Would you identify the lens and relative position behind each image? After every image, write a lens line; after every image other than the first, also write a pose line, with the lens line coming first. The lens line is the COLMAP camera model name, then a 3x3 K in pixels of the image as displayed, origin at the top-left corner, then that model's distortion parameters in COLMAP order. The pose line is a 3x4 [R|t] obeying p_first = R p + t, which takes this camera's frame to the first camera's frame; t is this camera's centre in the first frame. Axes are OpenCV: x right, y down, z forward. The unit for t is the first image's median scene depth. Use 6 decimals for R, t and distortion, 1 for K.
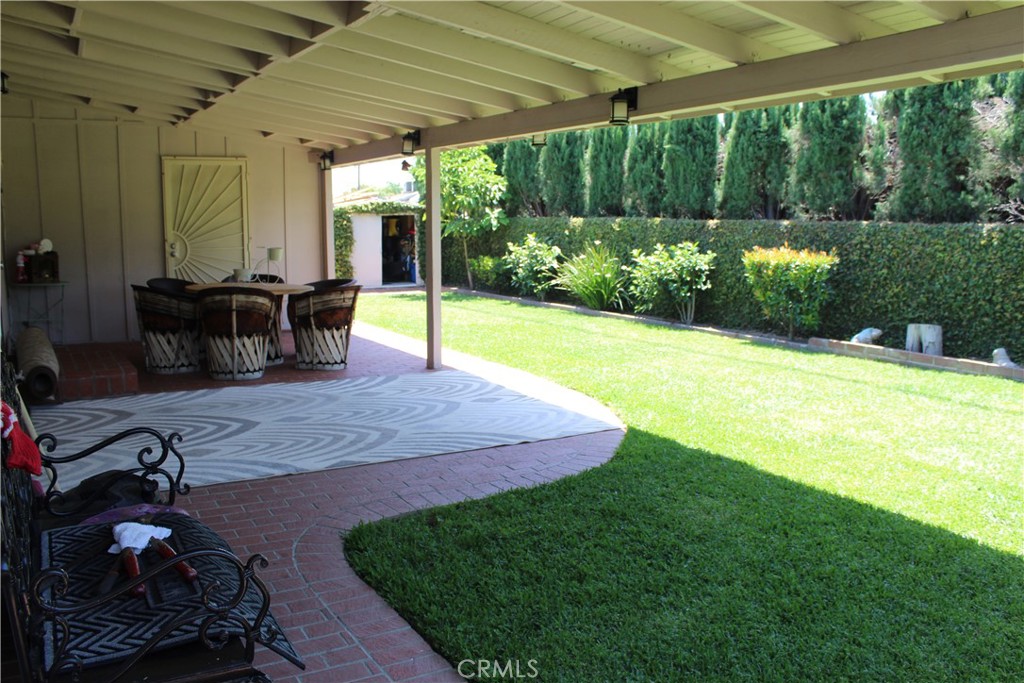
lens RADIAL K [[848.9, 0, 512.0], [0, 848.9, 341.5], [0, 0, 1]] dist [-0.163582, 0.147799]
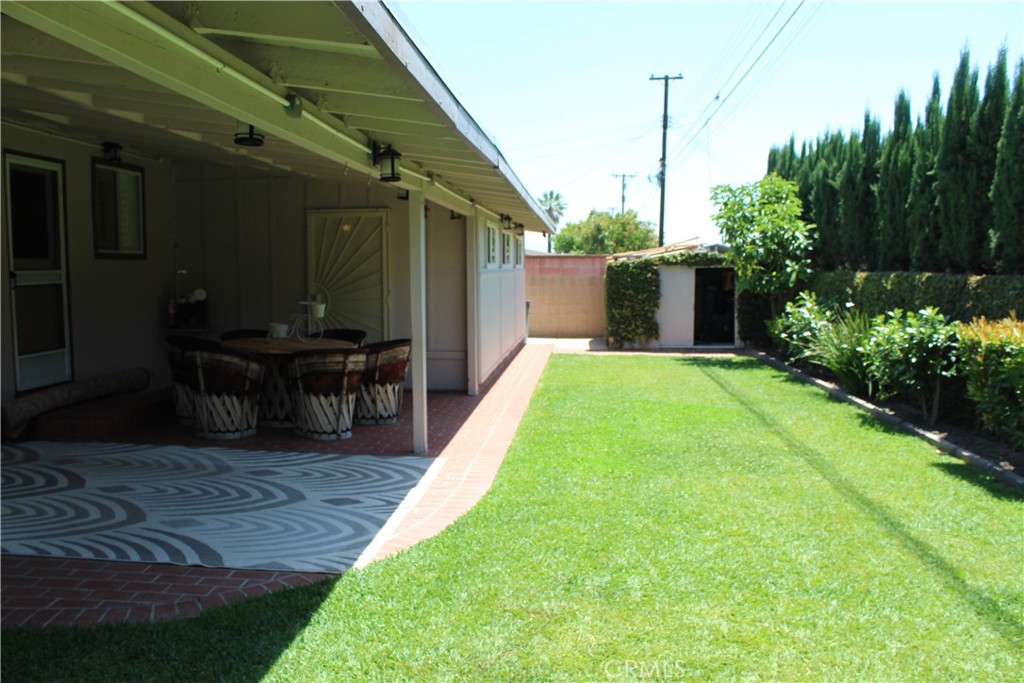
lens RADIAL K [[848.9, 0, 512.0], [0, 848.9, 341.5], [0, 0, 1]] dist [-0.163582, 0.147799]
pose [[0.822761, 0.046399, -0.566490, 0.322747], [-0.080273, 0.996158, -0.034996, -0.039498], [0.562690, 0.074268, 0.823325, 0.255448]]
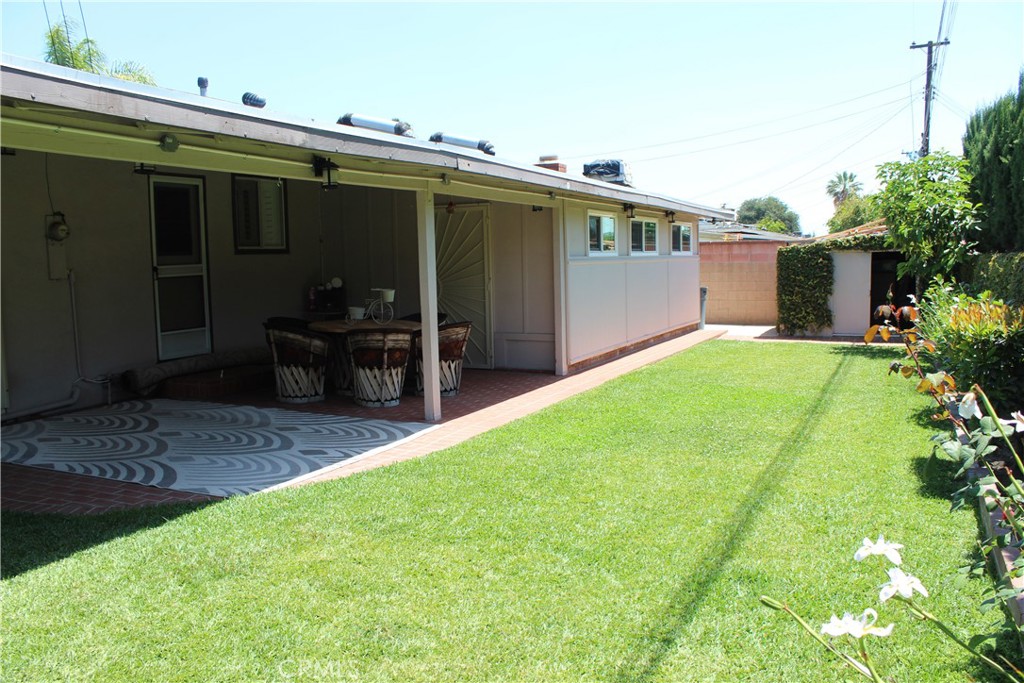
lens RADIAL K [[848.9, 0, 512.0], [0, 848.9, 341.5], [0, 0, 1]] dist [-0.163582, 0.147799]
pose [[0.581663, 0.065927, -0.810754, 0.520726], [-0.097517, 0.995173, 0.010961, -0.053819], [0.807563, 0.072687, 0.585285, 0.364083]]
